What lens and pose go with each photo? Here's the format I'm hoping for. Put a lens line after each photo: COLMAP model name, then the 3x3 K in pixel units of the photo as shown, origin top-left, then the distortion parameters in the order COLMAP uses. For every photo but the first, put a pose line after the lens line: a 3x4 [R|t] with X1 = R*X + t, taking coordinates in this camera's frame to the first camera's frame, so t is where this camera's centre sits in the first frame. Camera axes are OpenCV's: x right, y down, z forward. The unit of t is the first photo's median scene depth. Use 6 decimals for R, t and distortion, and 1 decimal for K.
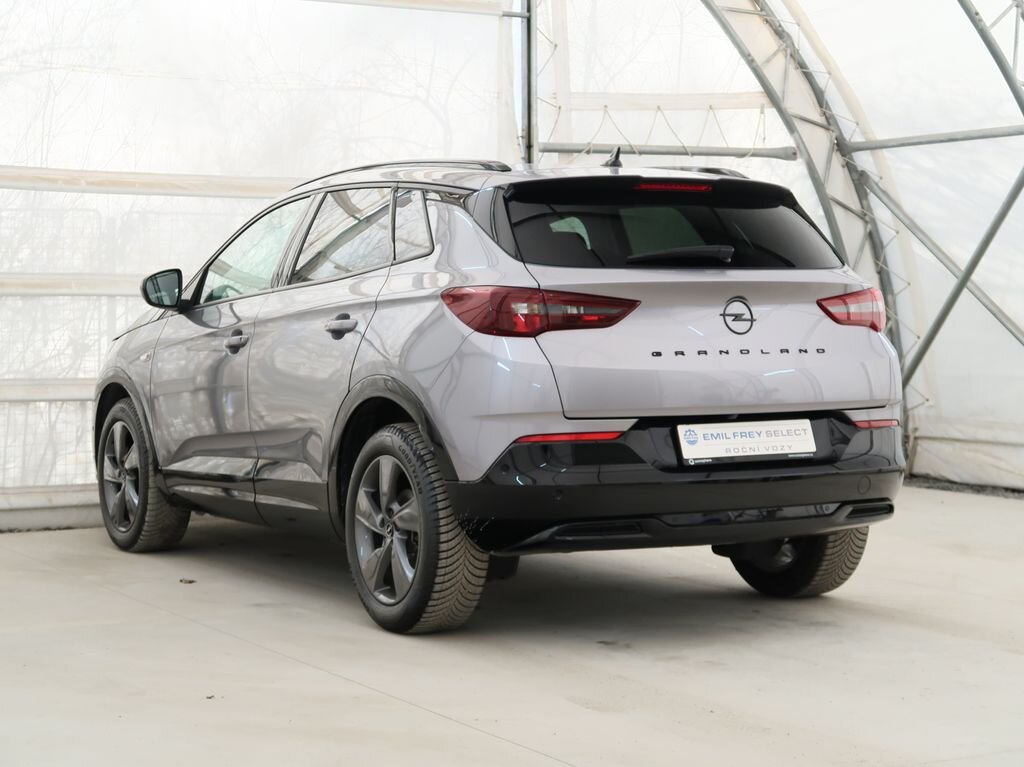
lens RADIAL K [[1126.2, 0, 503.7], [0, 1126.2, 377.6], [0, 0, 1]] dist [0.001374, 0.000000]
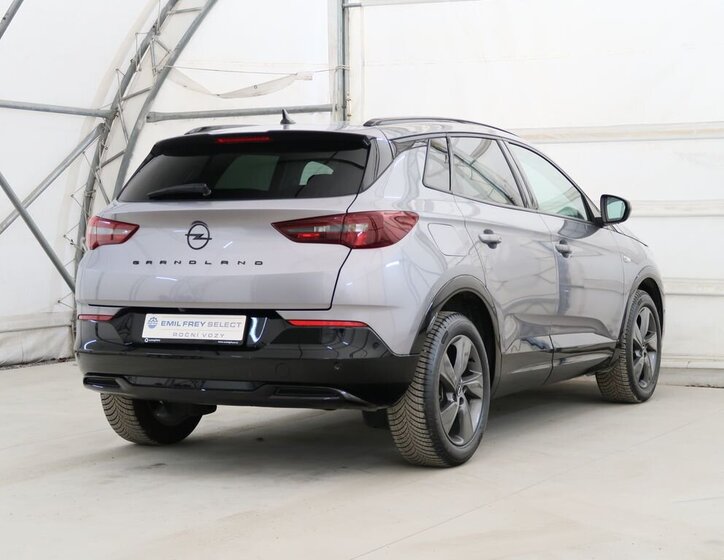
lens RADIAL K [[829.6, 0, 361.7], [0, 829.6, 278.1], [0, 0, 1]] dist [-0.015925, 0.000000]
pose [[0.844772, 0.023618, -0.534605, 0.876768], [-0.021700, 0.999716, 0.009876, -0.017475], [0.534686, 0.003258, 0.845044, 0.257952]]
